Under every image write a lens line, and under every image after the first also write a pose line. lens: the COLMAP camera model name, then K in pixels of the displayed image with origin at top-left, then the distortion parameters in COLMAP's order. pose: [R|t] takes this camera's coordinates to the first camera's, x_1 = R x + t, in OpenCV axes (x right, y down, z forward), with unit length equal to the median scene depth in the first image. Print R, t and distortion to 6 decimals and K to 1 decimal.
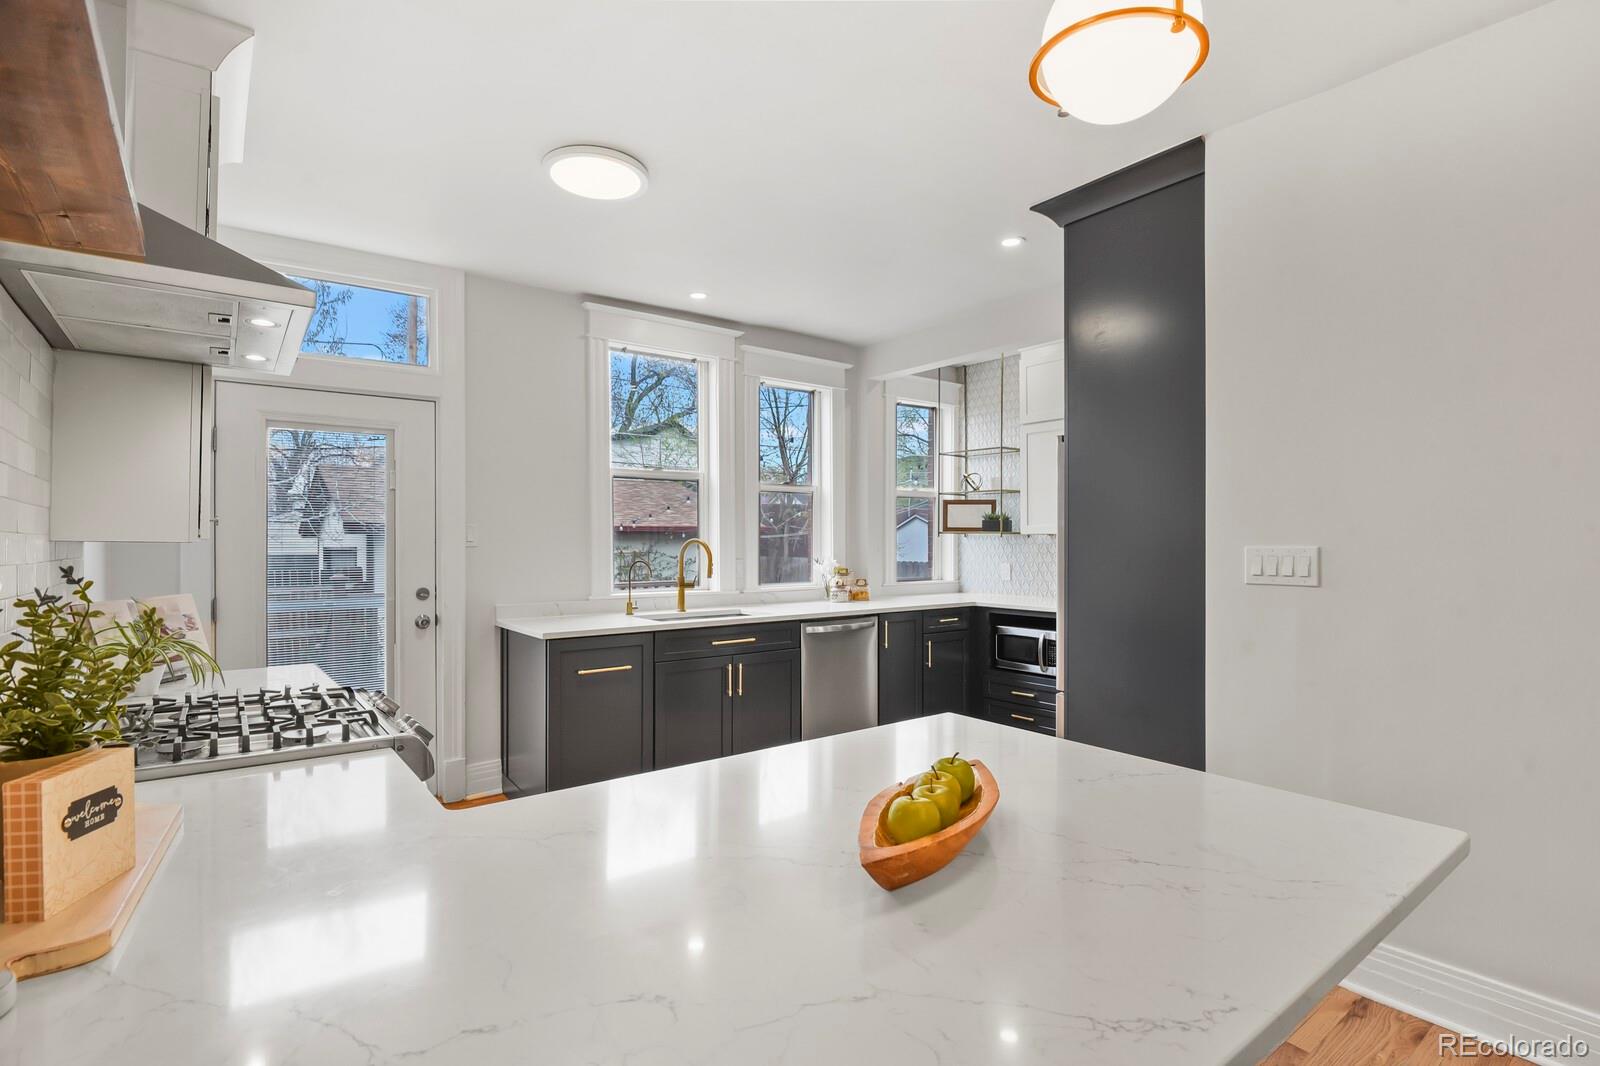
lens RADIAL K [[777.7, 0, 805.9], [0, 777.7, 537.0], [0, 0, 1]] dist [-0.010053, -0.005604]
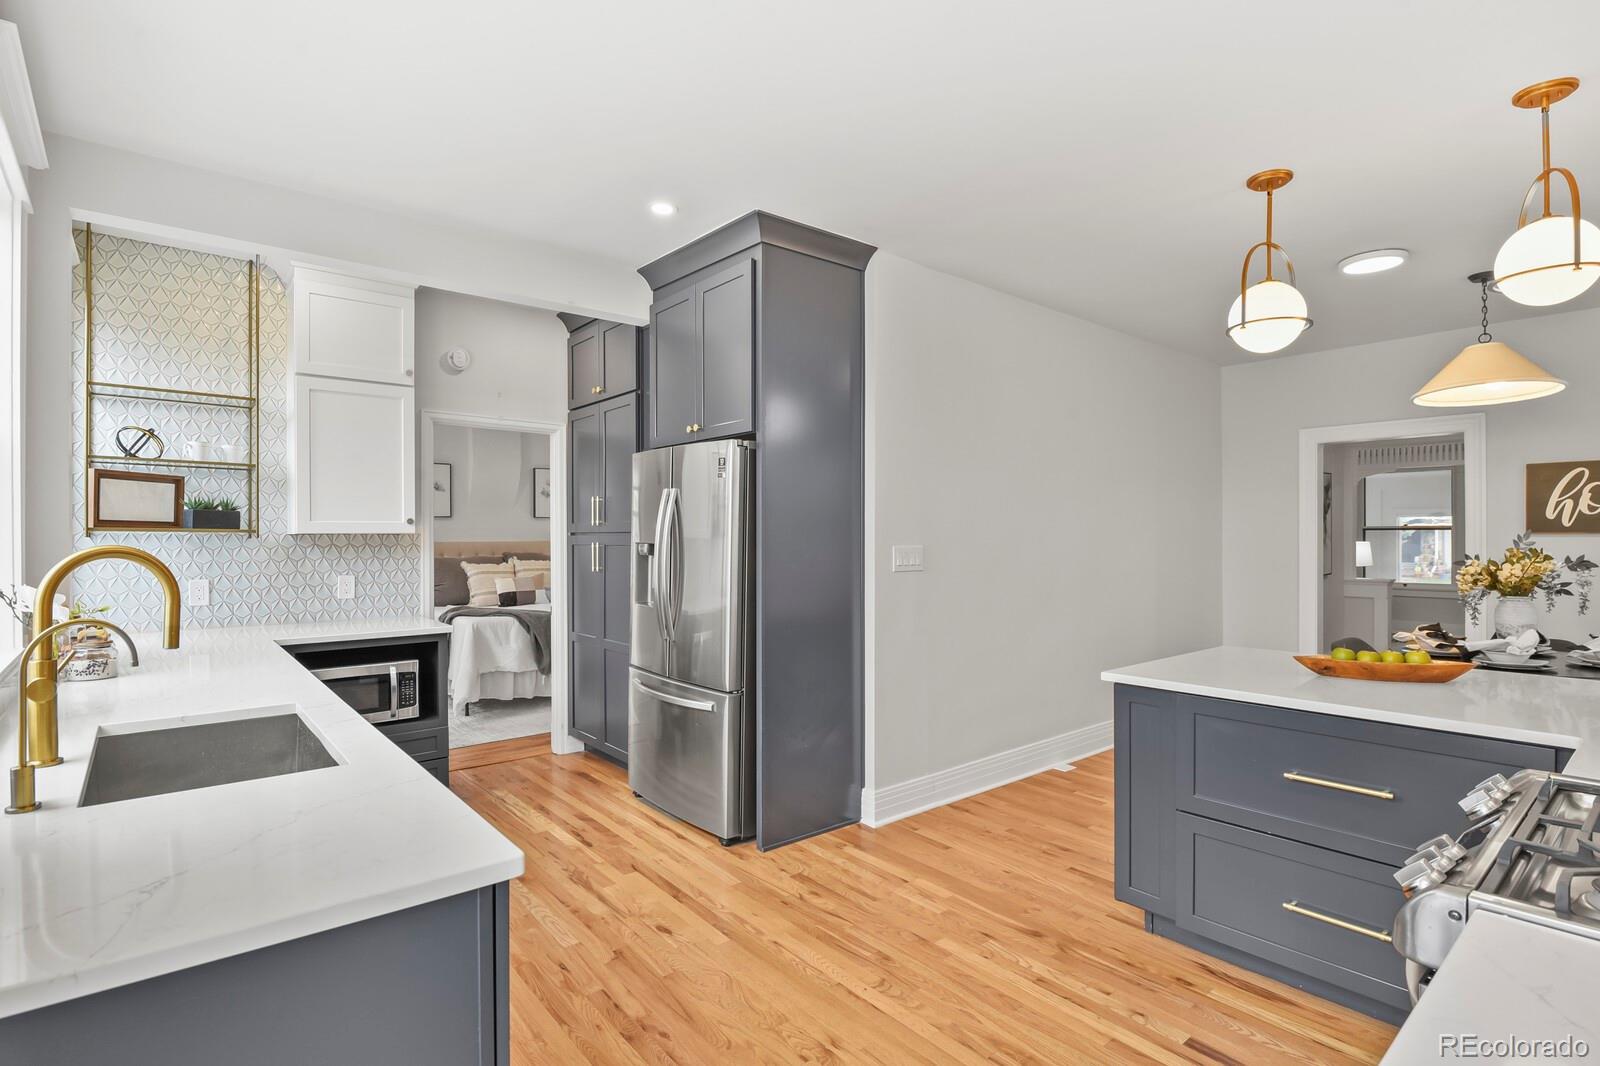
lens RADIAL K [[777.7, 0, 802.4], [0, 777.7, 543.4], [0, 0, 1]] dist [-0.010053, -0.005604]
pose [[-0.041313, -0.007731, 0.999116, -0.466924], [-0.004374, 0.999962, 0.007557, -0.002364], [-0.999137, -0.004058, -0.041345, 0.646410]]
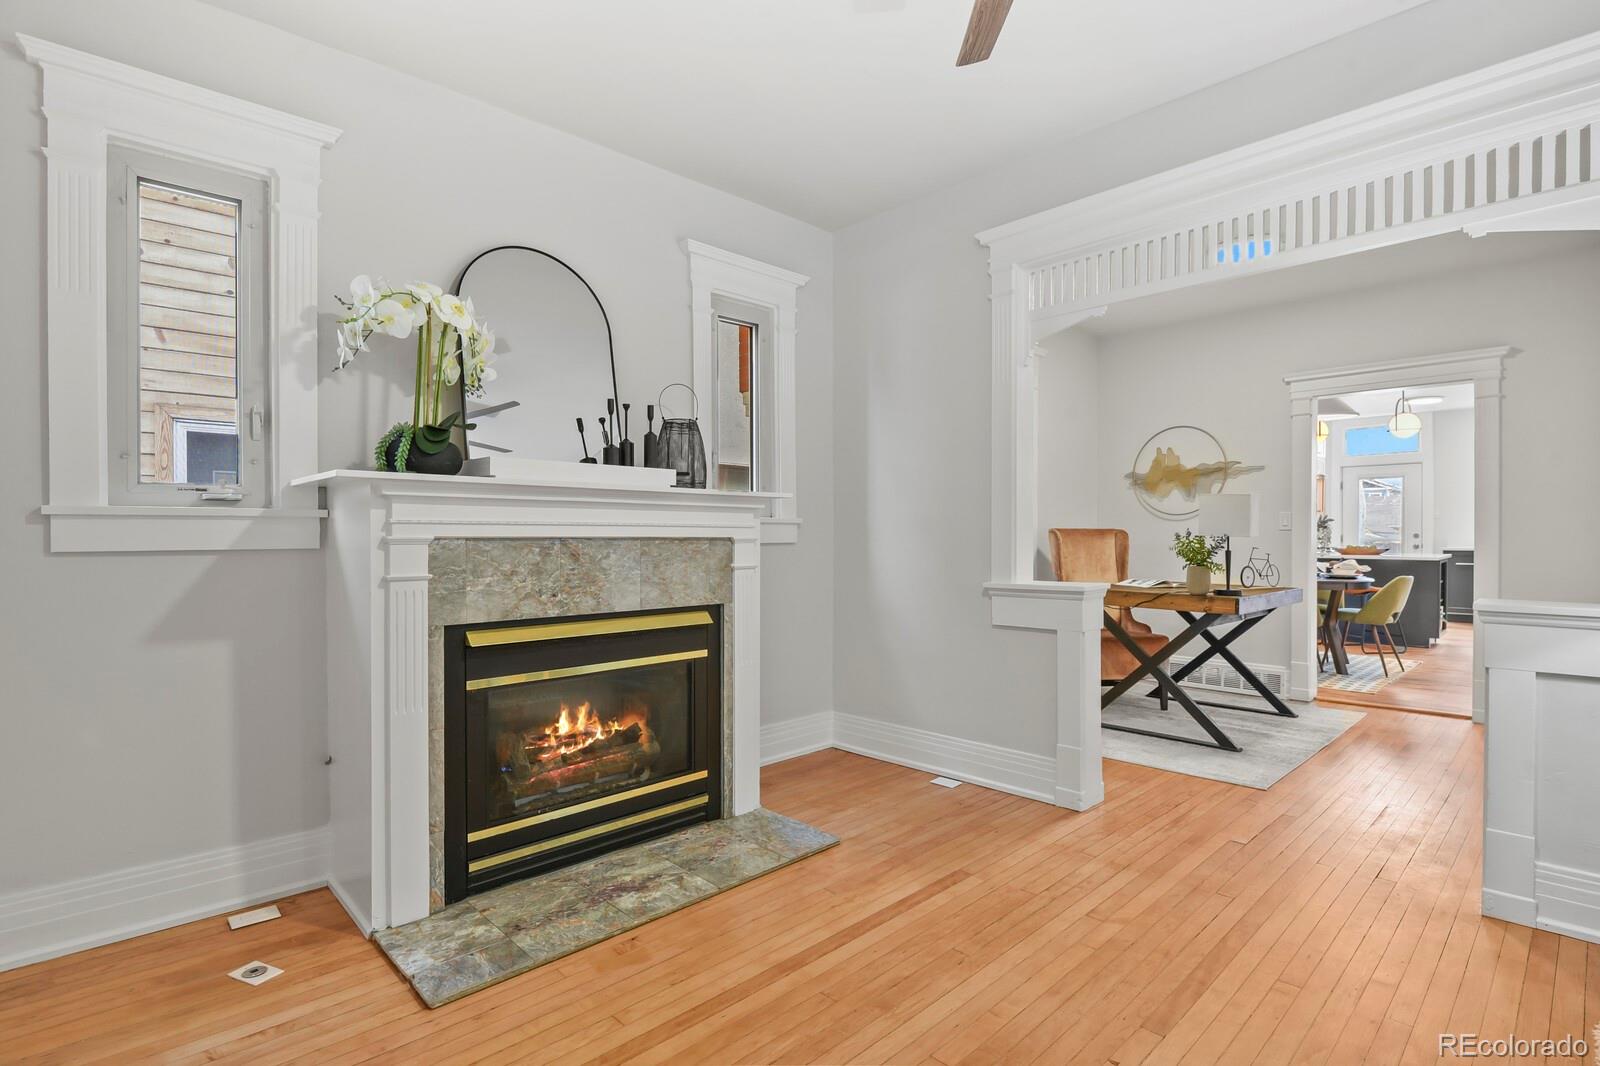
lens RADIAL K [[777.7, 0, 802.0], [0, 777.7, 538.0], [0, 0, 1]] dist [-0.010053, -0.005604]
pose [[0.116108, 0.008185, -0.993203, 1.519020], [0.006815, 0.999936, 0.009037, 0.034447], [0.993213, -0.007818, 0.116045, -1.126261]]
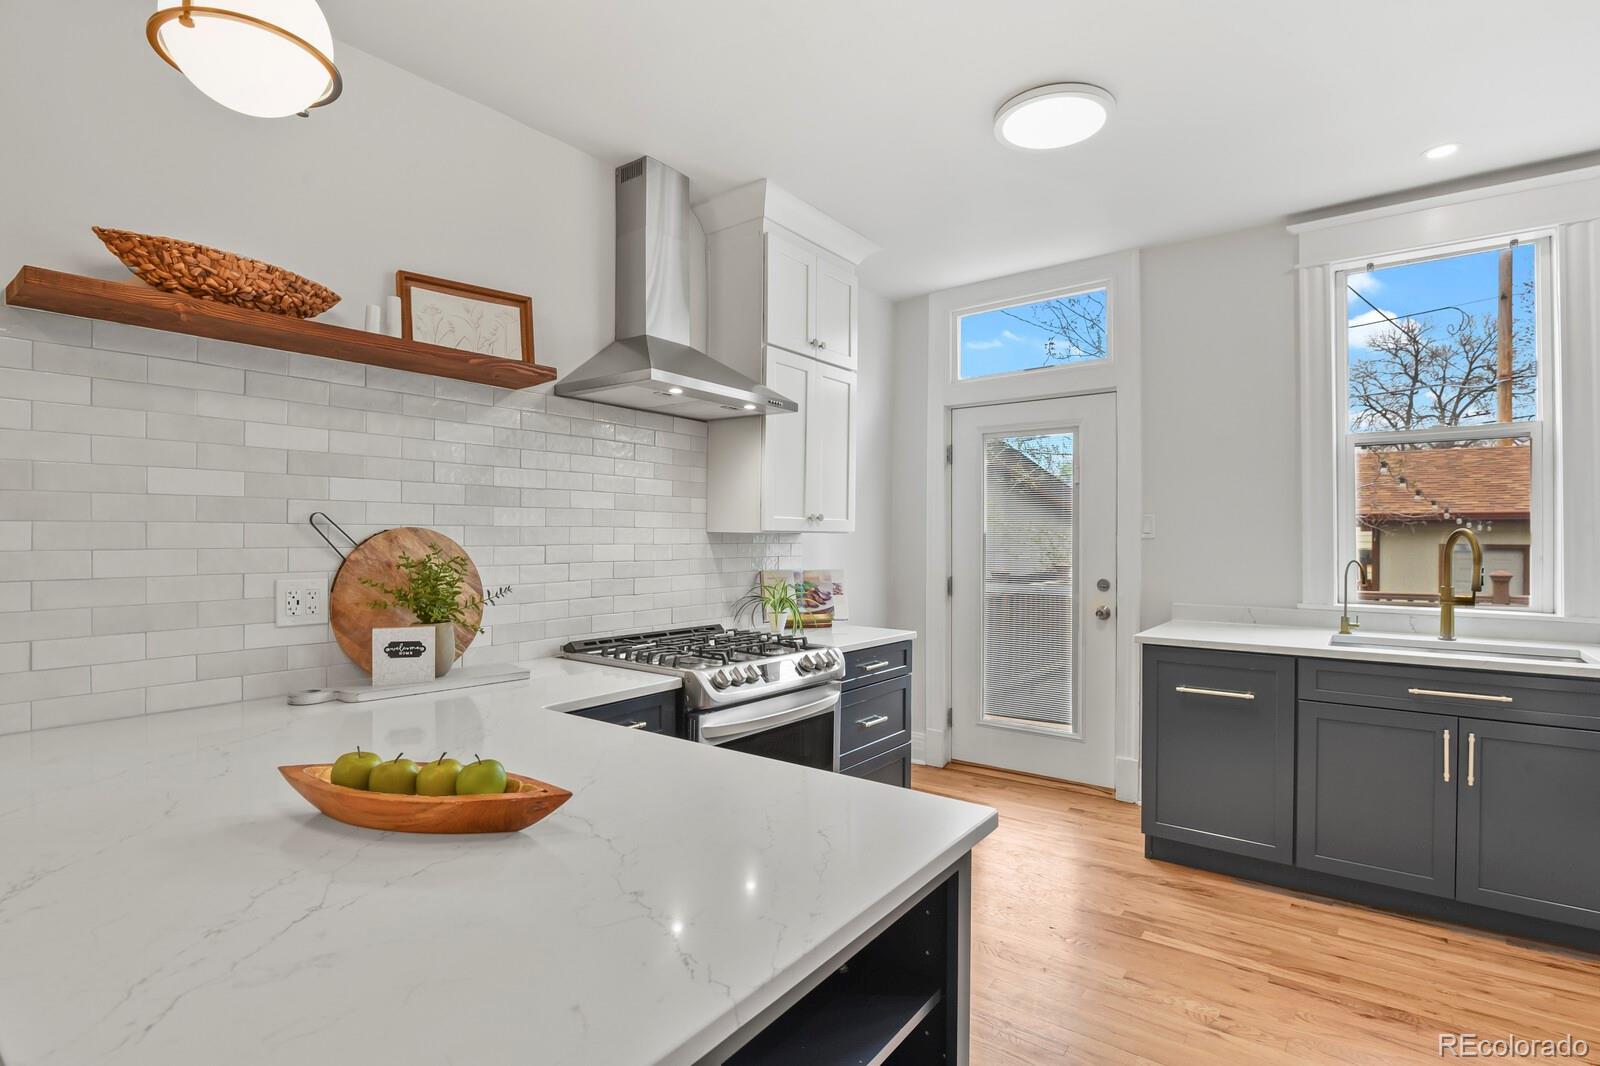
lens RADIAL K [[777.7, 0, 799.9], [0, 777.7, 539.8], [0, 0, 1]] dist [-0.010053, -0.005604]
pose [[0.267918, 0.007753, -0.963411, 0.298521], [0.004064, 0.999950, 0.009177, 0.003054], [0.963433, -0.006374, 0.267873, 0.281478]]
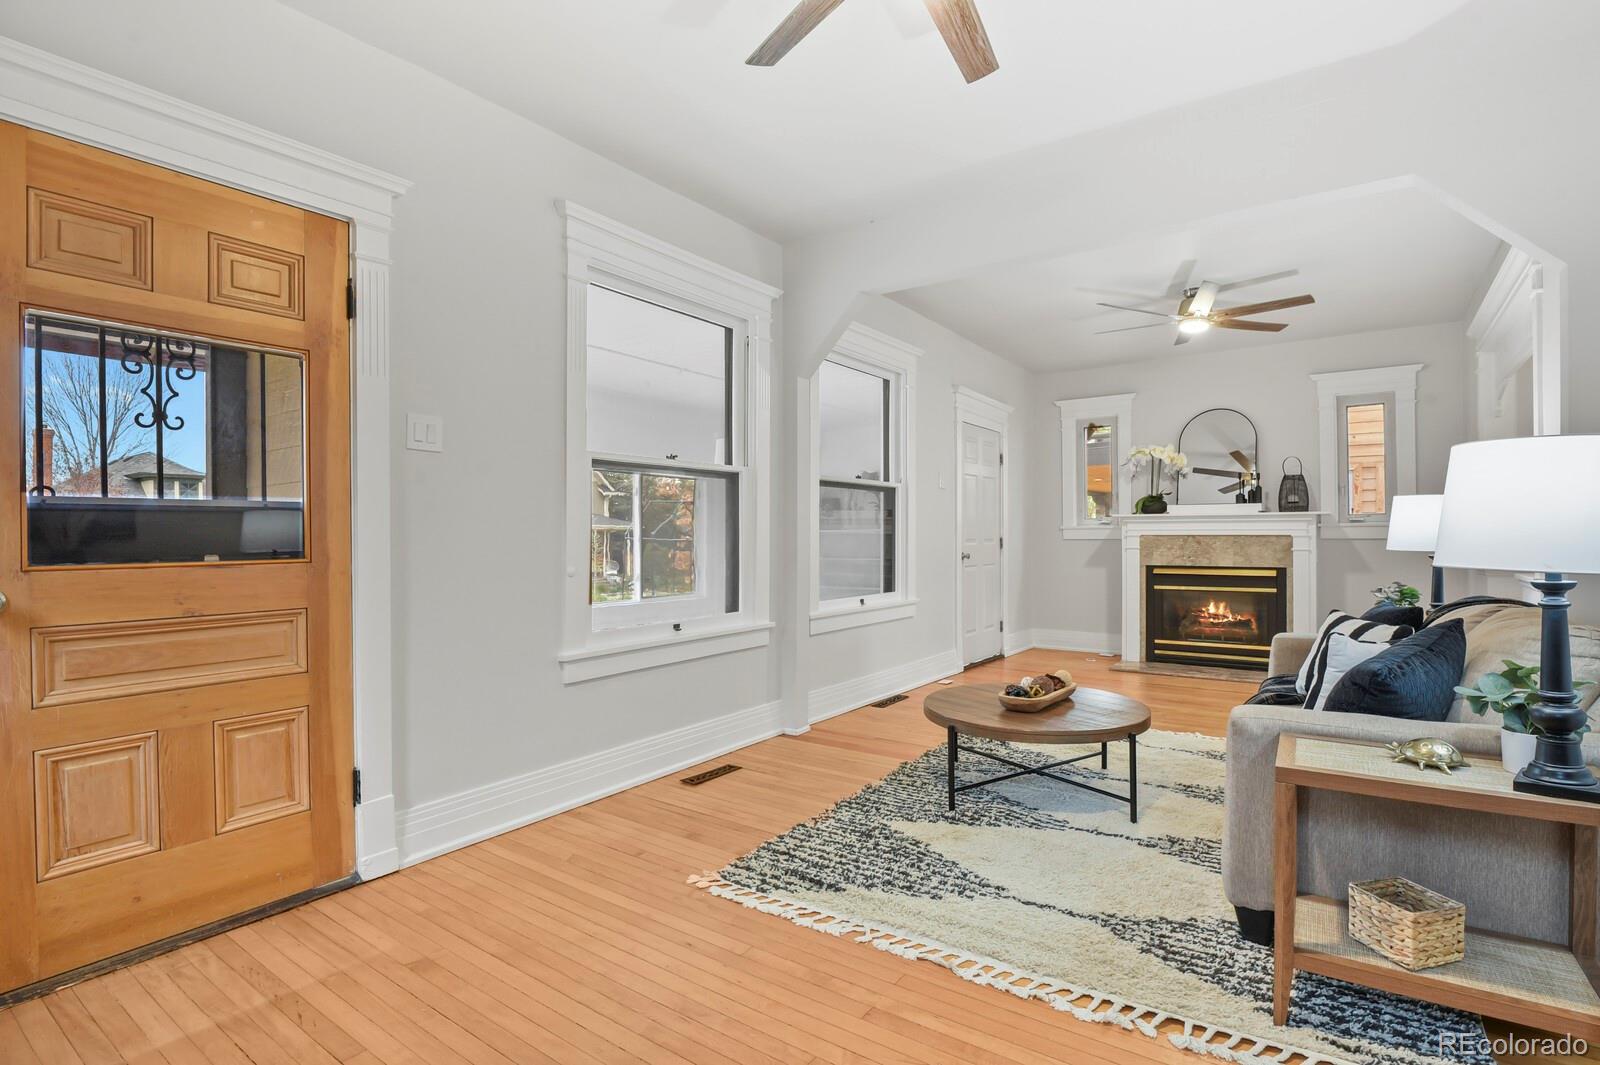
lens RADIAL K [[777.7, 0, 802.1], [0, 777.7, 534.4], [0, 0, 1]] dist [-0.010053, -0.005604]
pose [[-0.954797, 0.006580, -0.297185, 2.015825], [0.009224, 0.999929, -0.007494, 0.040137], [0.297115, -0.009896, -0.954791, -0.157368]]
